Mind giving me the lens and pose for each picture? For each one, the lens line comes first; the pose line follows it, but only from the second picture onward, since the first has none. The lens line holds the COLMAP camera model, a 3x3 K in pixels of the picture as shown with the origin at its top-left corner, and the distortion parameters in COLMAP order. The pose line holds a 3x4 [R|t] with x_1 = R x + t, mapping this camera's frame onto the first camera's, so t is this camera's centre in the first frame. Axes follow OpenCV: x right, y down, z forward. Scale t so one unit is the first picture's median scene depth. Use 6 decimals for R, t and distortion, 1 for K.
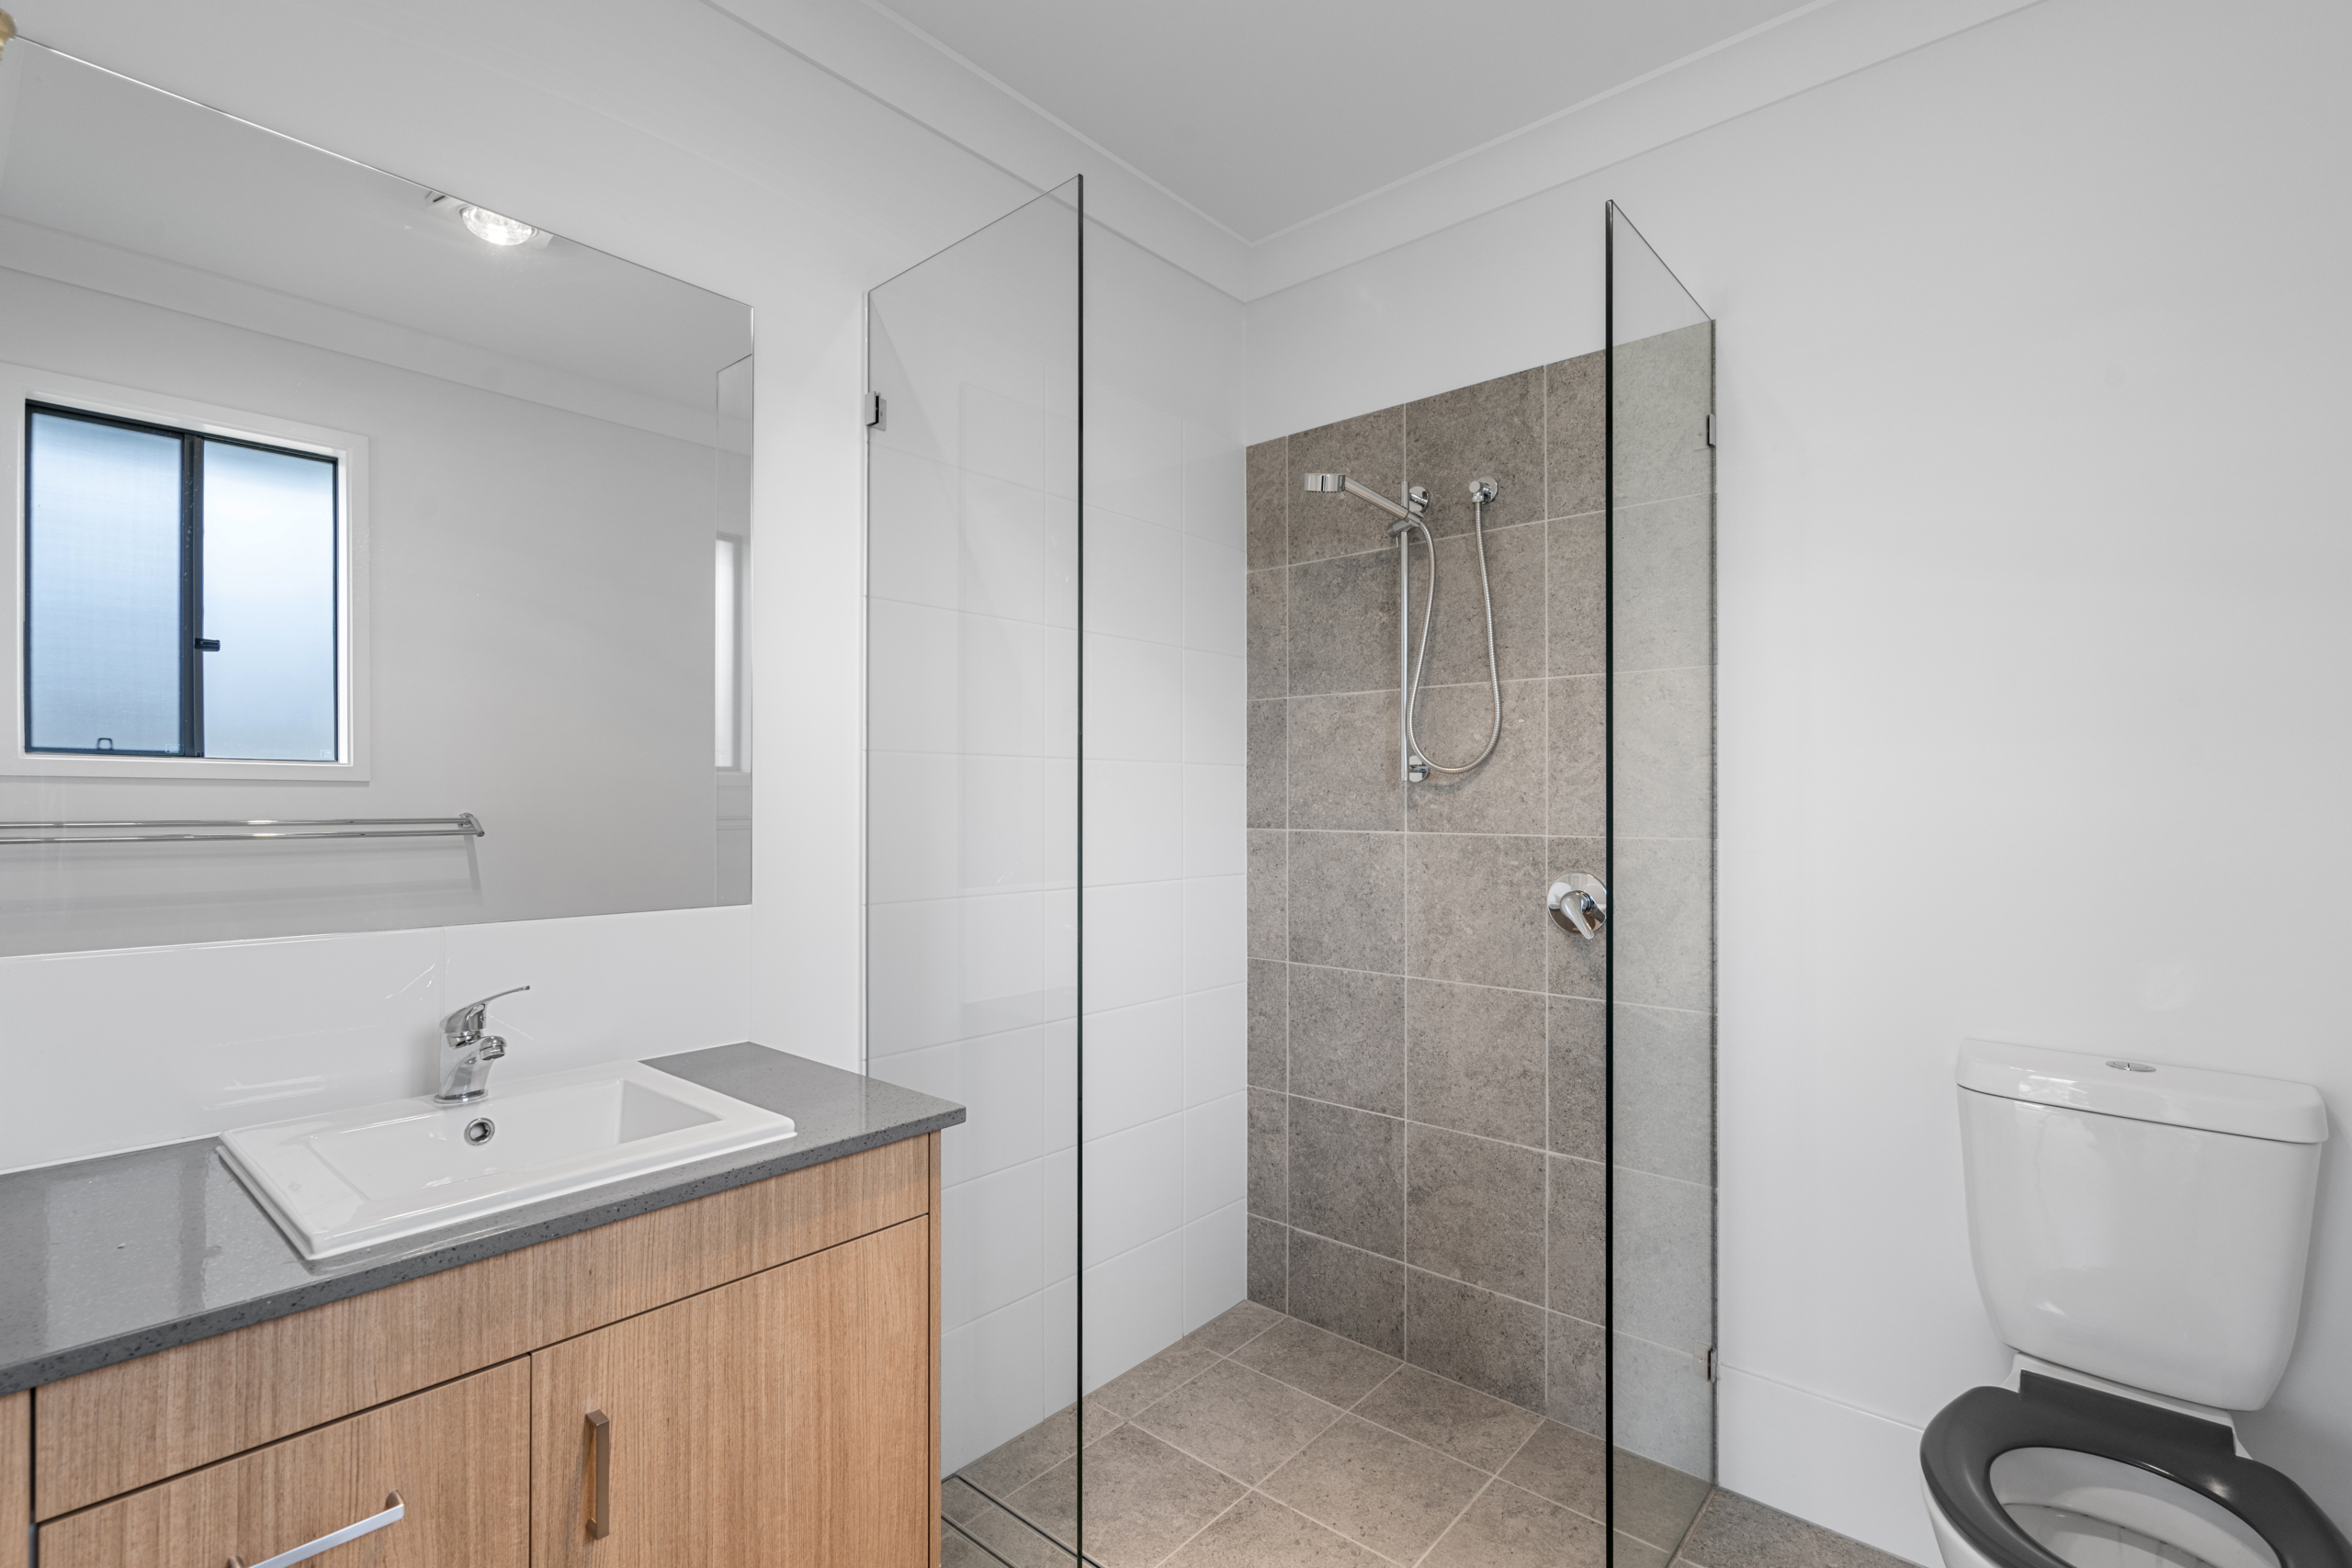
lens RADIAL K [[1062.3, 0, 1189.7], [0, 1062.3, 778.3], [0, 0, 1]] dist [-0.010450, 0.002556]
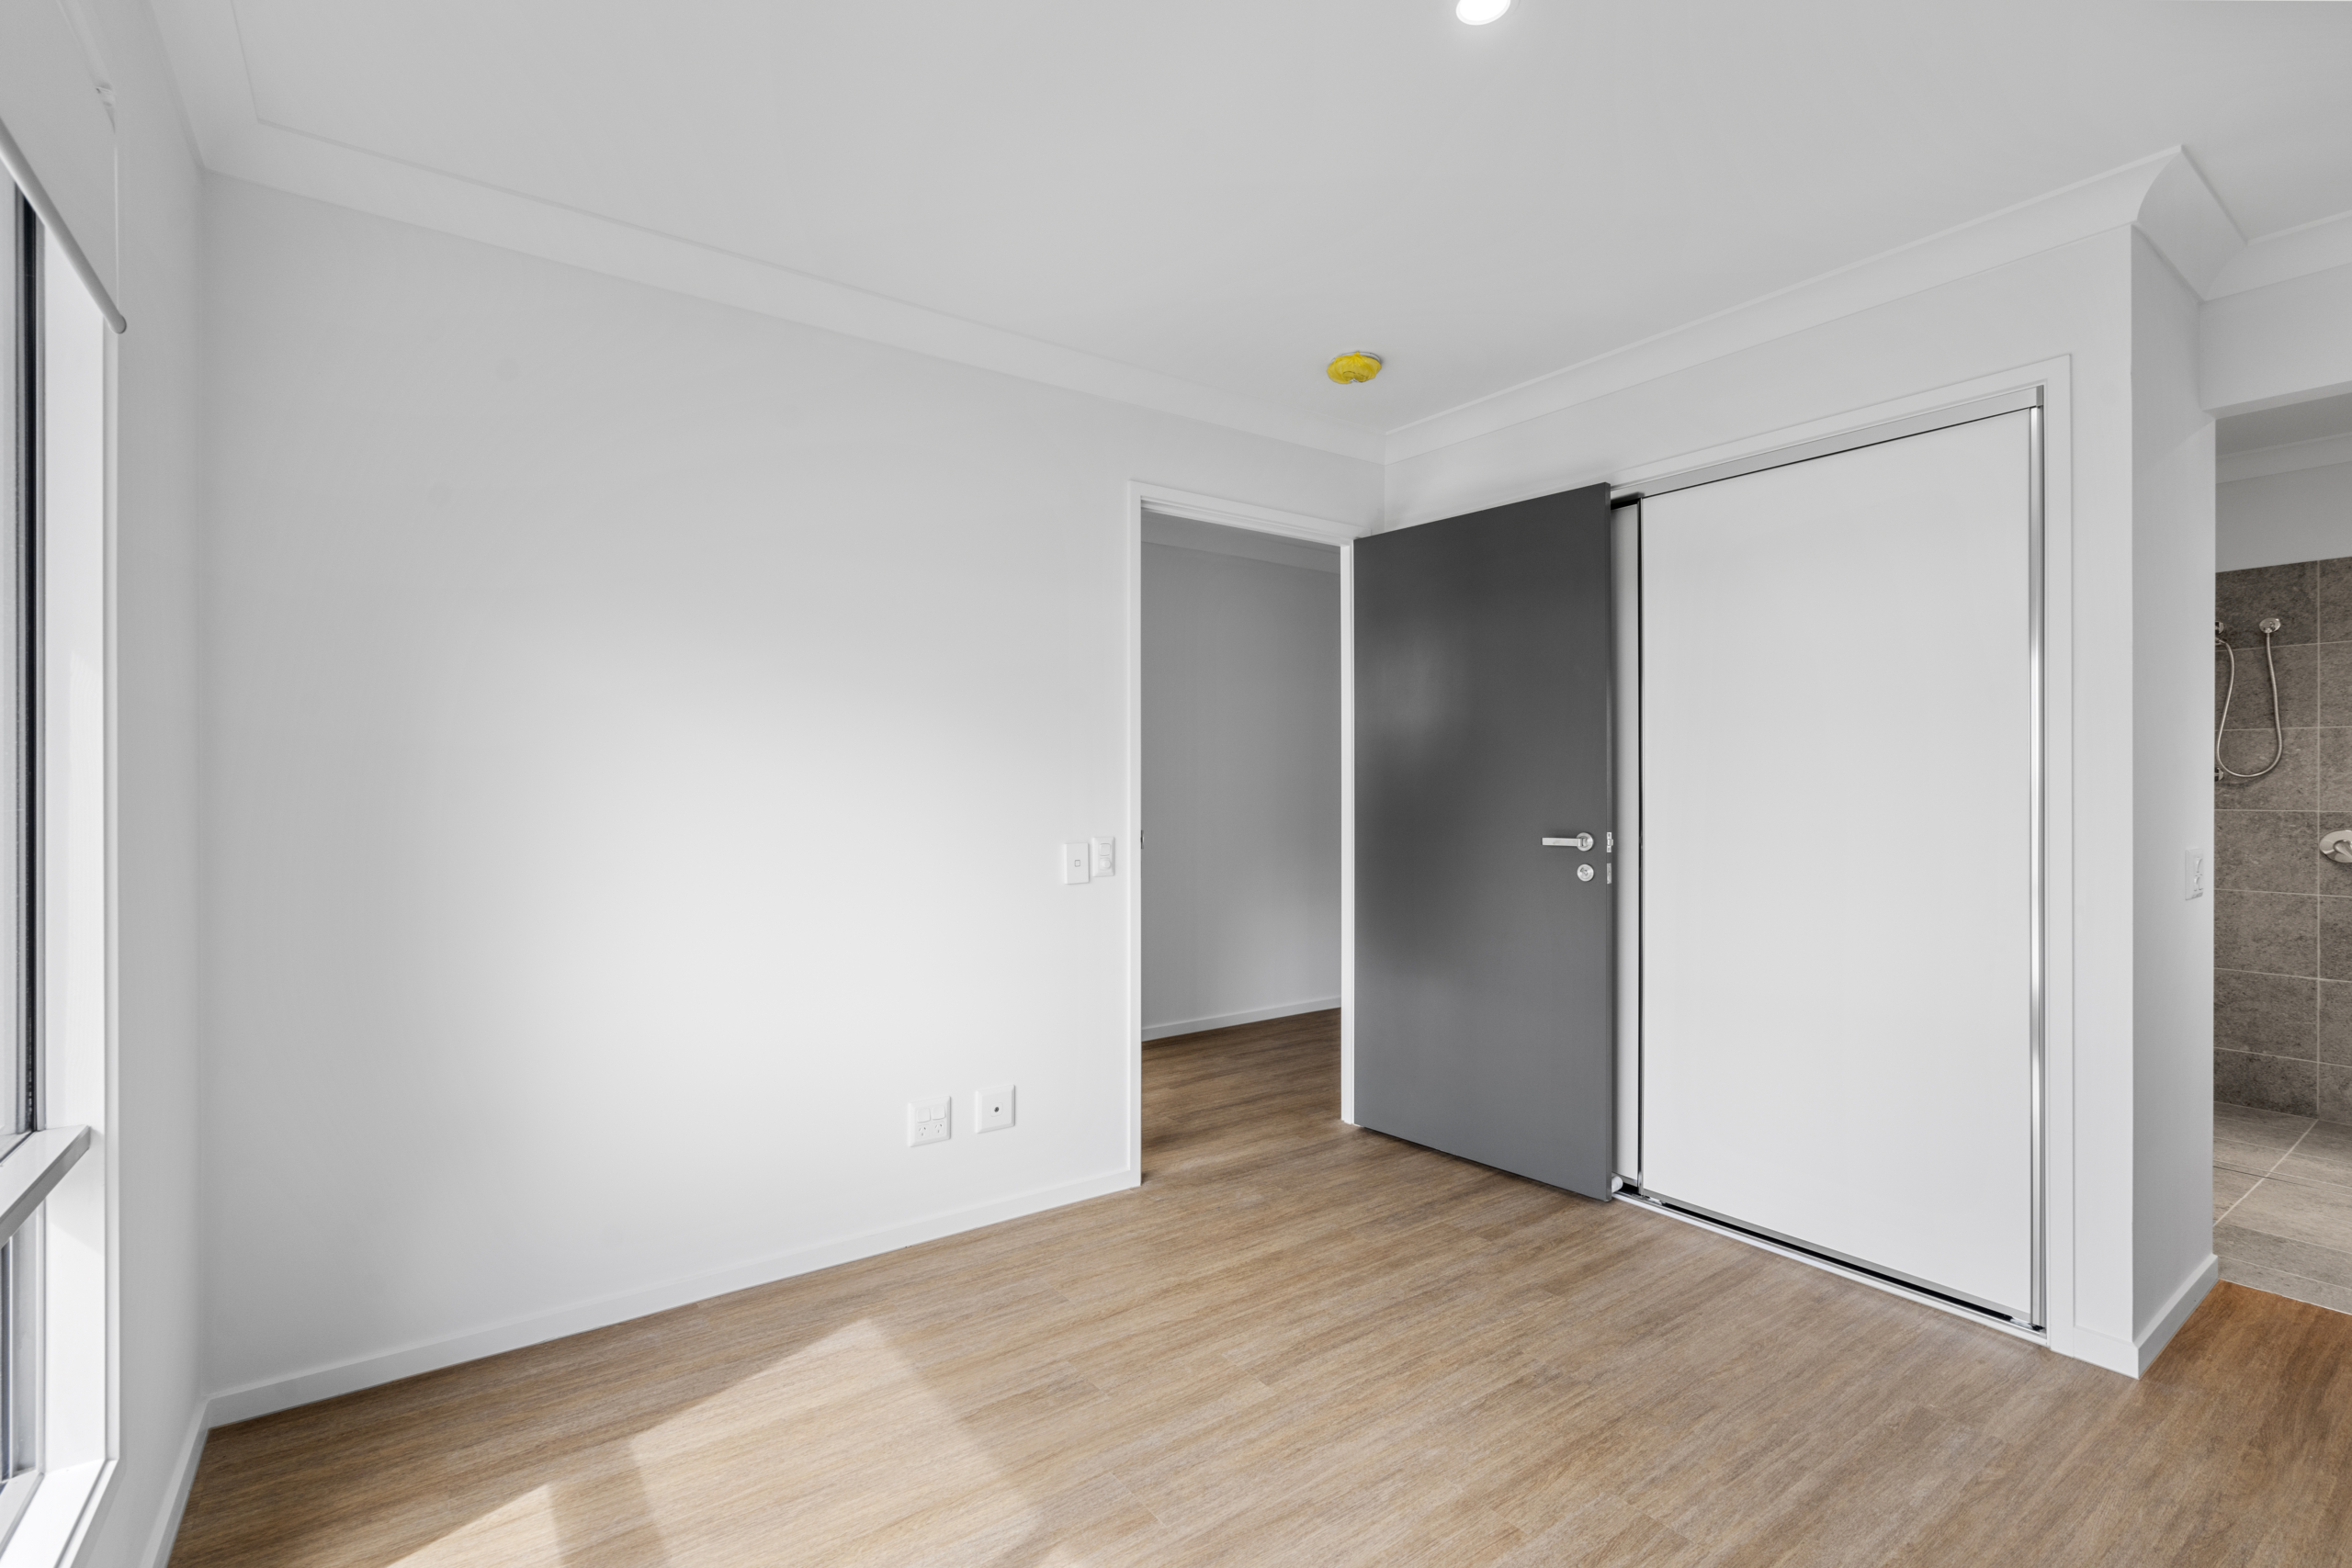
lens RADIAL K [[1062.3, 0, 1167.8], [0, 1062.3, 778.0], [0, 0, 1]] dist [-0.010450, 0.002556]
pose [[0.968763, -0.002284, -0.247976, -1.157000], [0.003929, 0.999973, 0.006139, -0.023491], [0.247956, -0.006922, 0.968747, -1.292723]]
